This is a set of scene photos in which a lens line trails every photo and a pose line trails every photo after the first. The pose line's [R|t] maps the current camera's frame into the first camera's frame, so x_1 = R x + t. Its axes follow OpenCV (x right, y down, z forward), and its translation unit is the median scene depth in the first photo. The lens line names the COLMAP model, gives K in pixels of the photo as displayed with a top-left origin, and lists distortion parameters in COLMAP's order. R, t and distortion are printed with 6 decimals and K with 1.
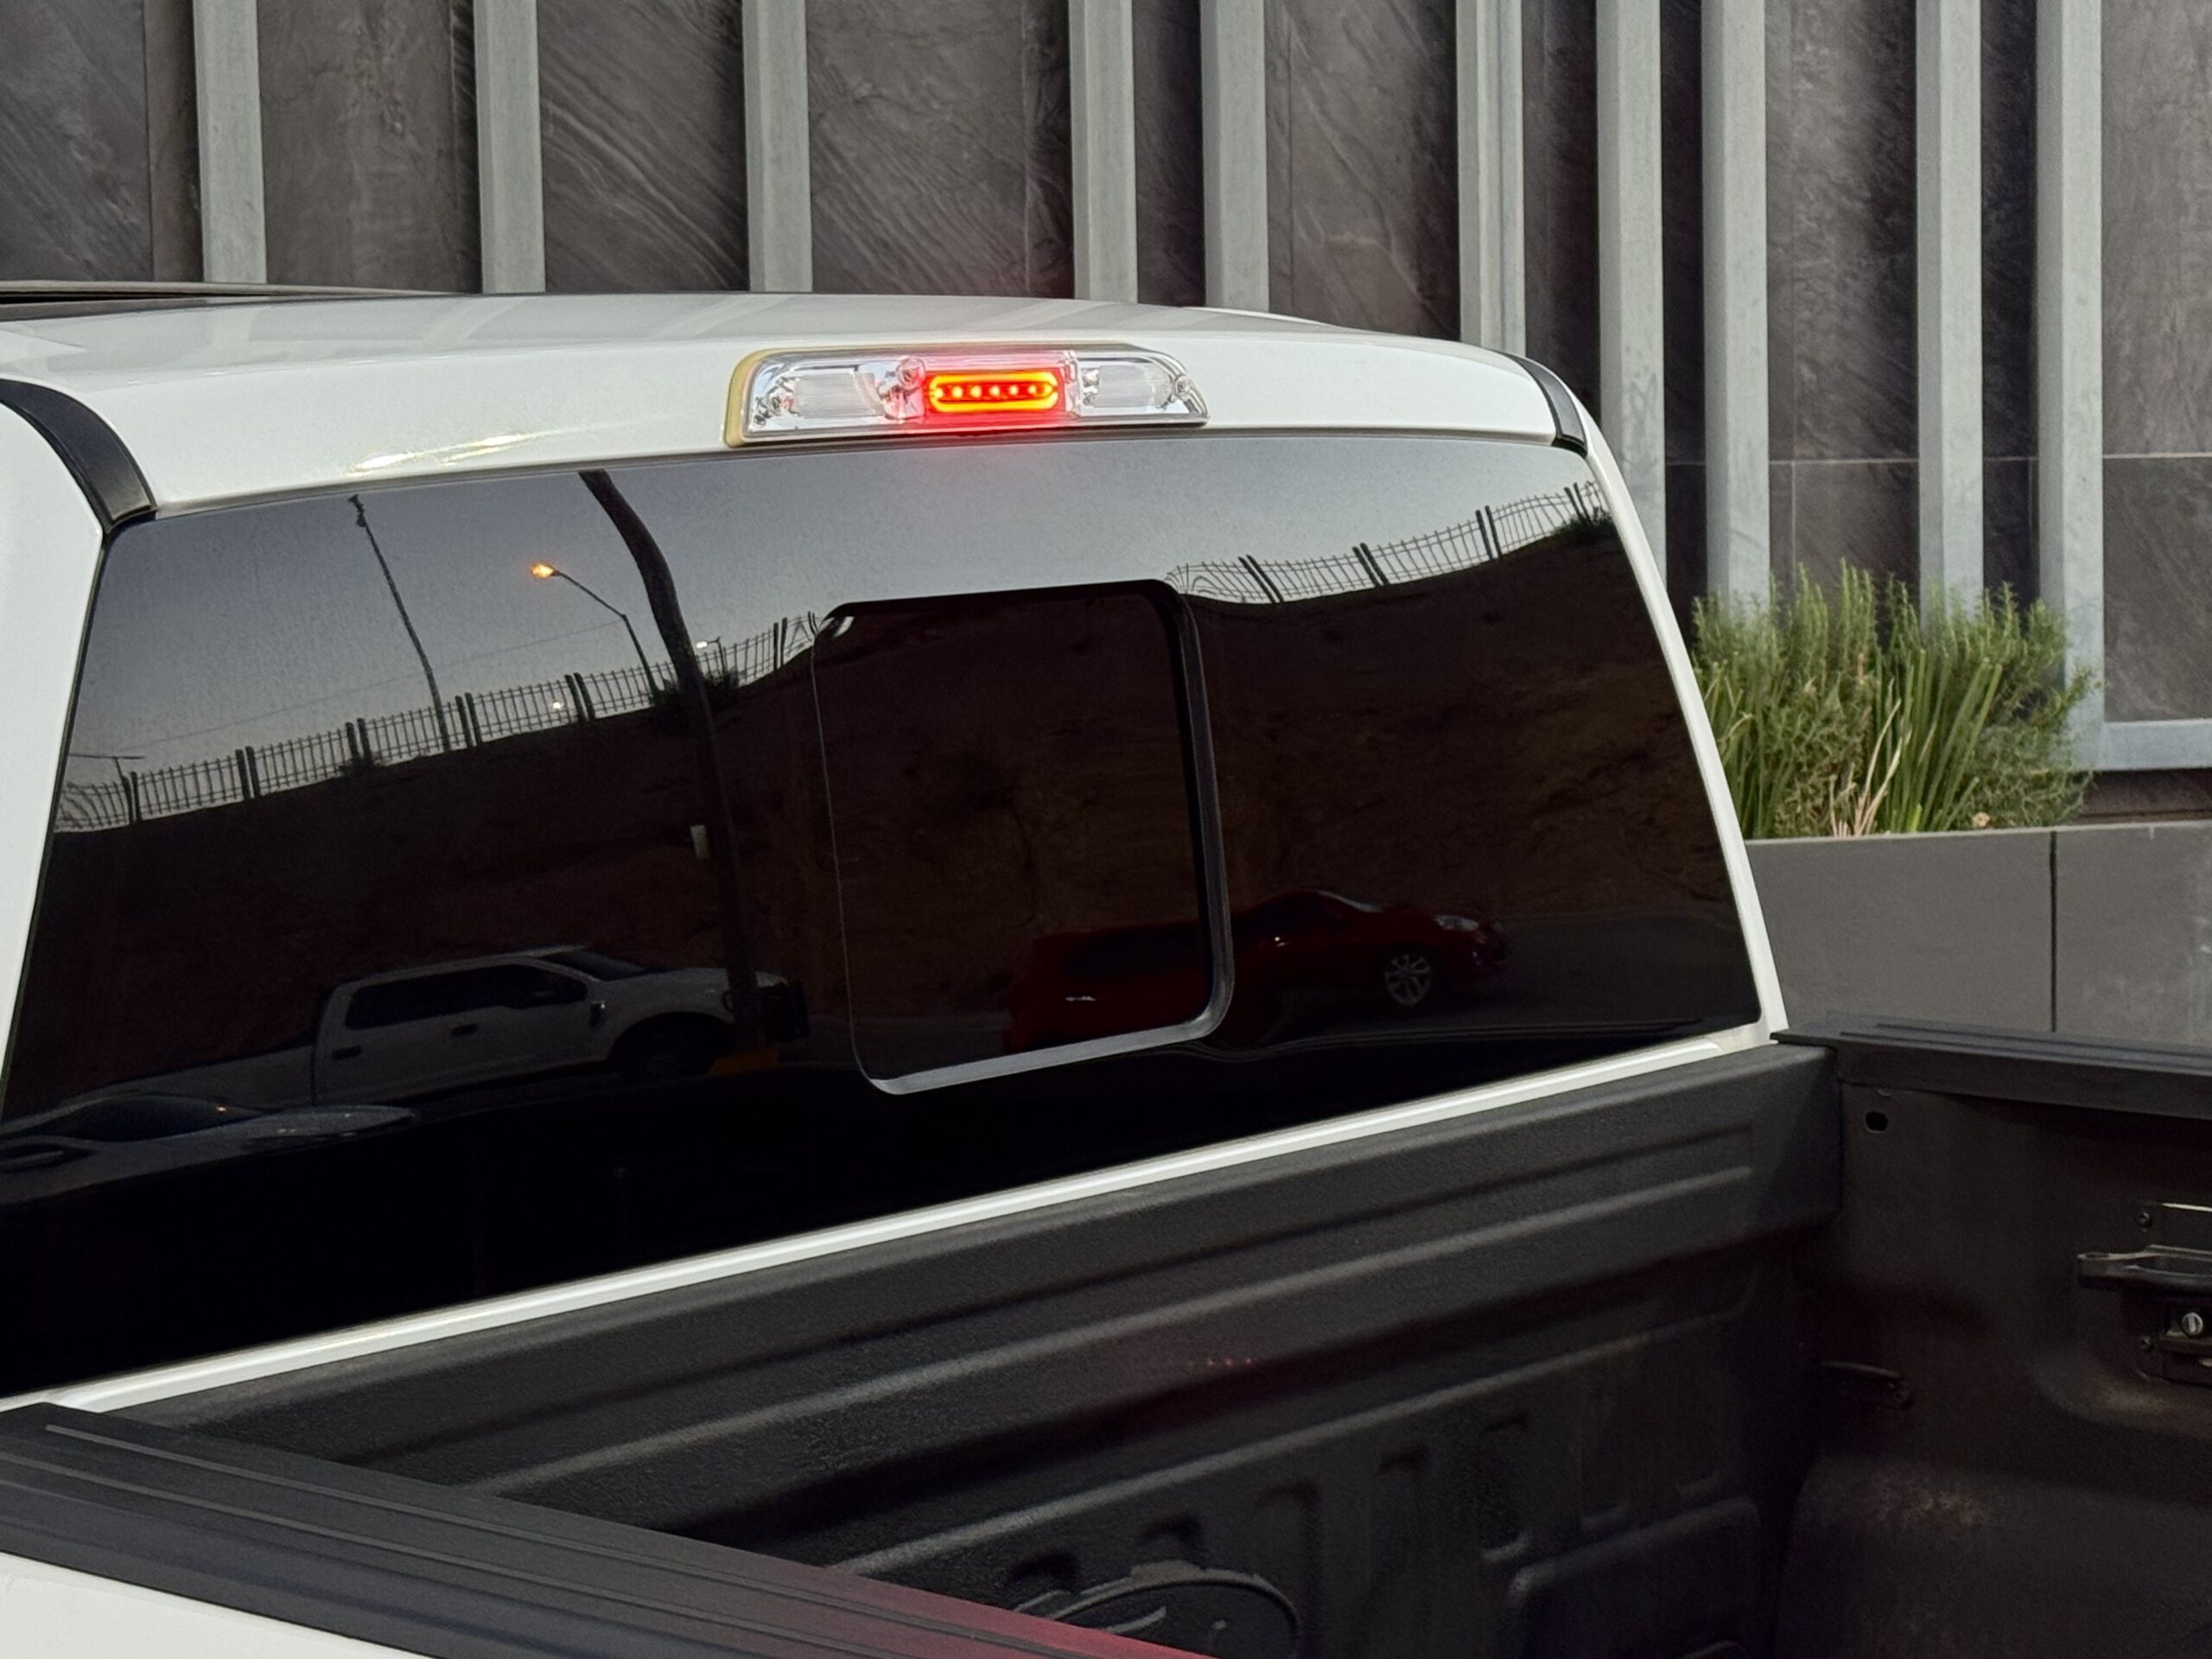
lens RADIAL K [[4781.0, 0, 1072.0], [0, 4781.0, 873.1], [0, 0, 1]] dist [0.127317, 0.000000]
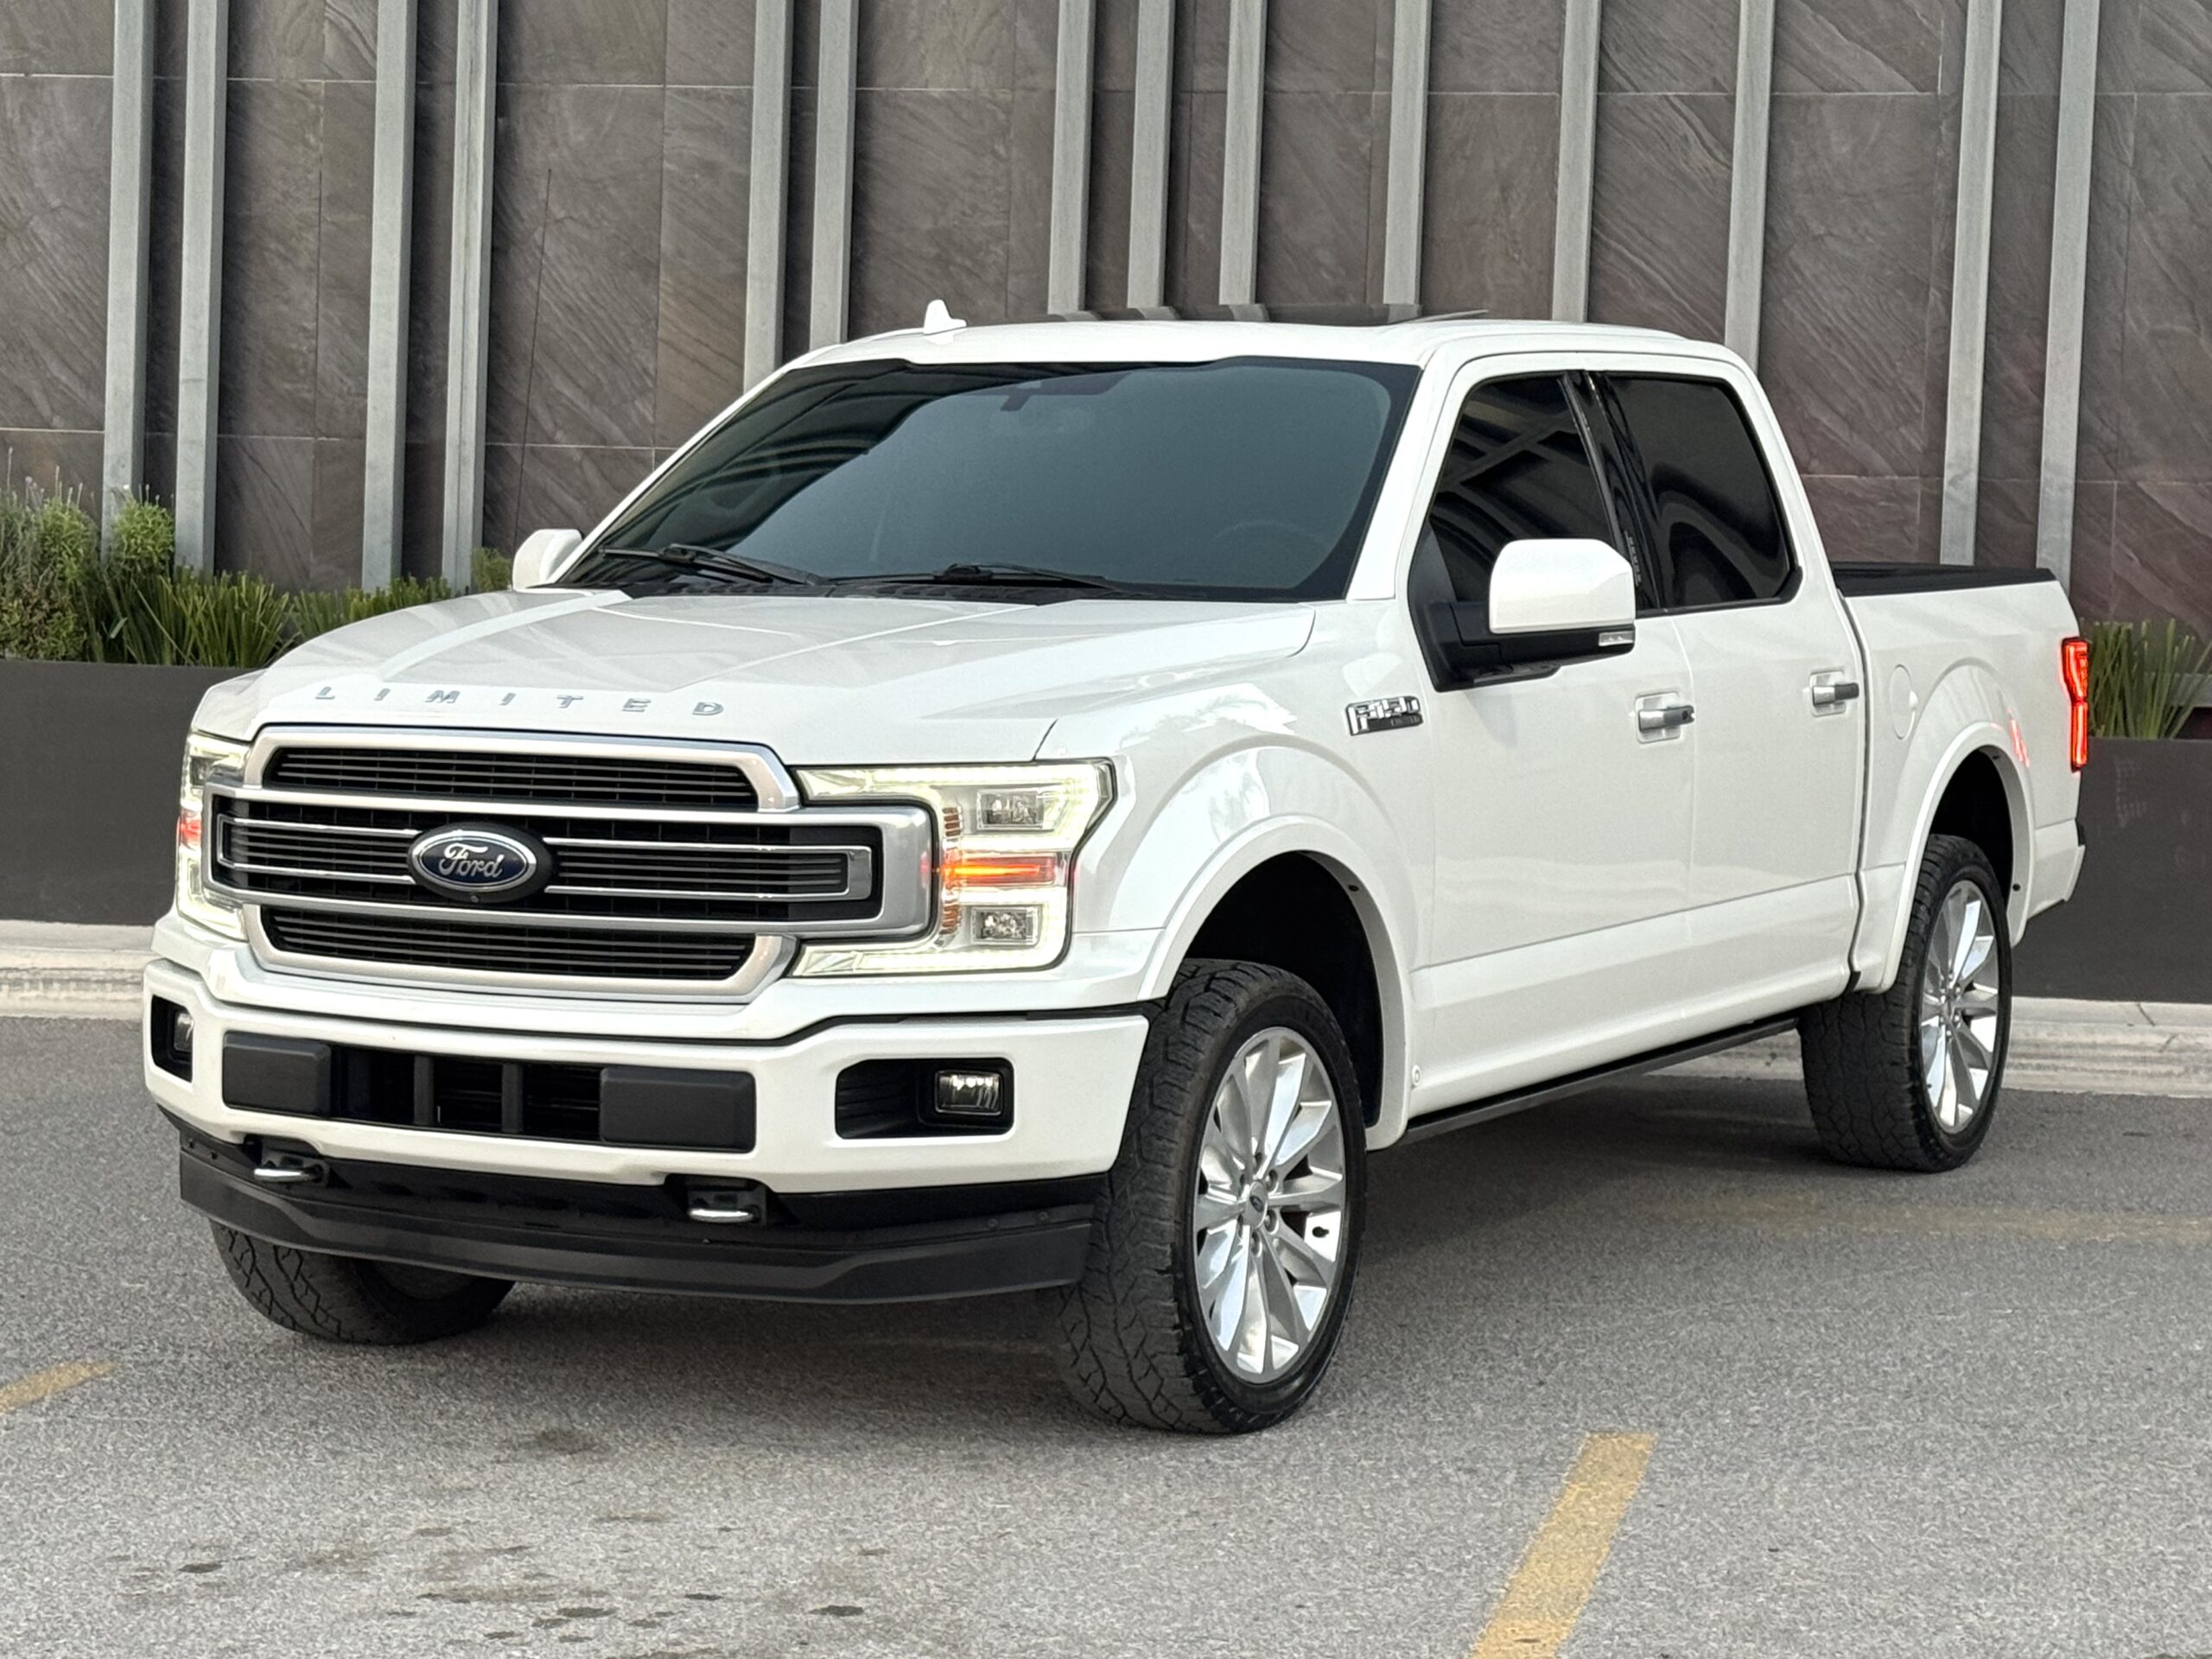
lens RADIAL K [[4781.0, 0, 1144.9], [0, 4781.0, 848.8], [0, 0, 1]] dist [0.127317, 0.000000]
pose [[0.833996, 0.060376, -0.548458, 0.615677], [-0.087274, 0.995917, -0.023078, 0.087228], [0.544825, 0.067113, 0.835860, -0.387065]]
